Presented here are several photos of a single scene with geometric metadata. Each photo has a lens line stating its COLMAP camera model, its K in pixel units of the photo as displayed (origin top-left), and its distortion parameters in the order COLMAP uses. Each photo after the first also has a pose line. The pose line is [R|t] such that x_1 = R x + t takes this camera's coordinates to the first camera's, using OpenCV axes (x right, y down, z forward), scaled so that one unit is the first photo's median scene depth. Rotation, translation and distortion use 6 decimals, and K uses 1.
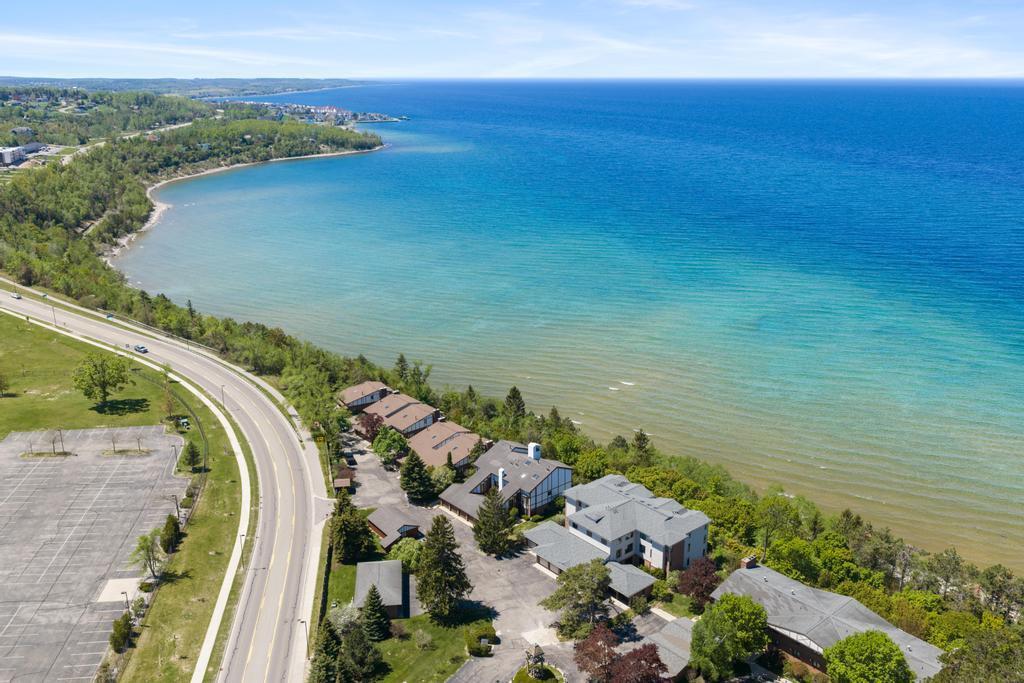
lens RADIAL K [[873.3, 0, 512.0], [0, 873.3, 341.5], [0, 0, 1]] dist [0.002741, -0.013103]
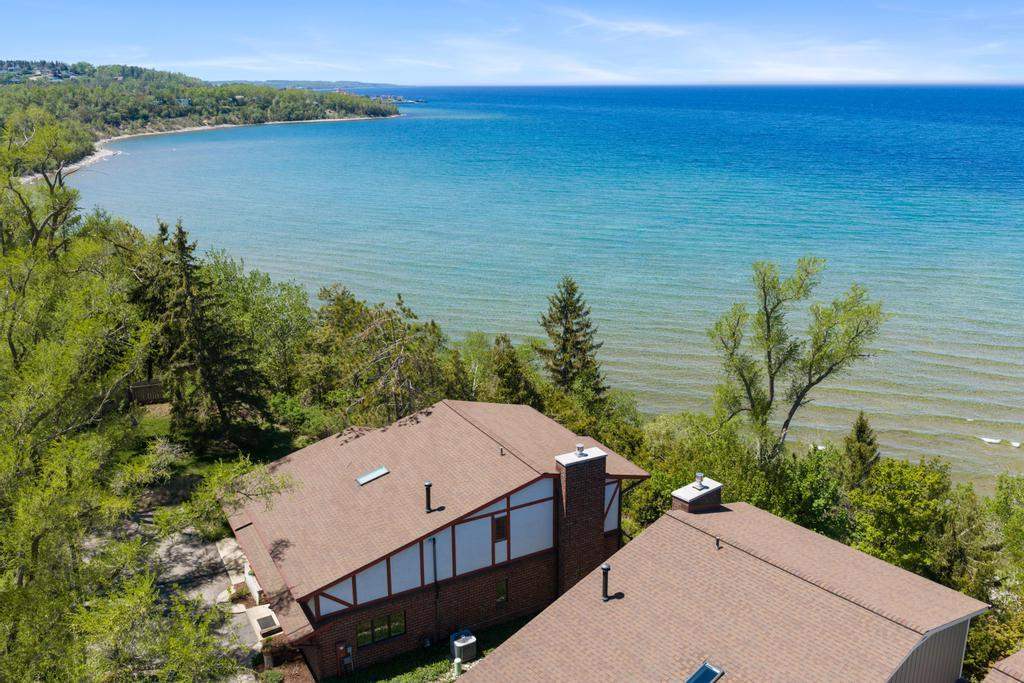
lens RADIAL K [[873.3, 0, 512.0], [0, 873.3, 341.5], [0, 0, 1]] dist [0.002741, -0.013103]
pose [[0.999923, 0.003573, -0.011887, -0.032632], [-0.003682, 0.999951, -0.009197, 0.007766], [0.011854, 0.009240, 0.999887, 0.180812]]
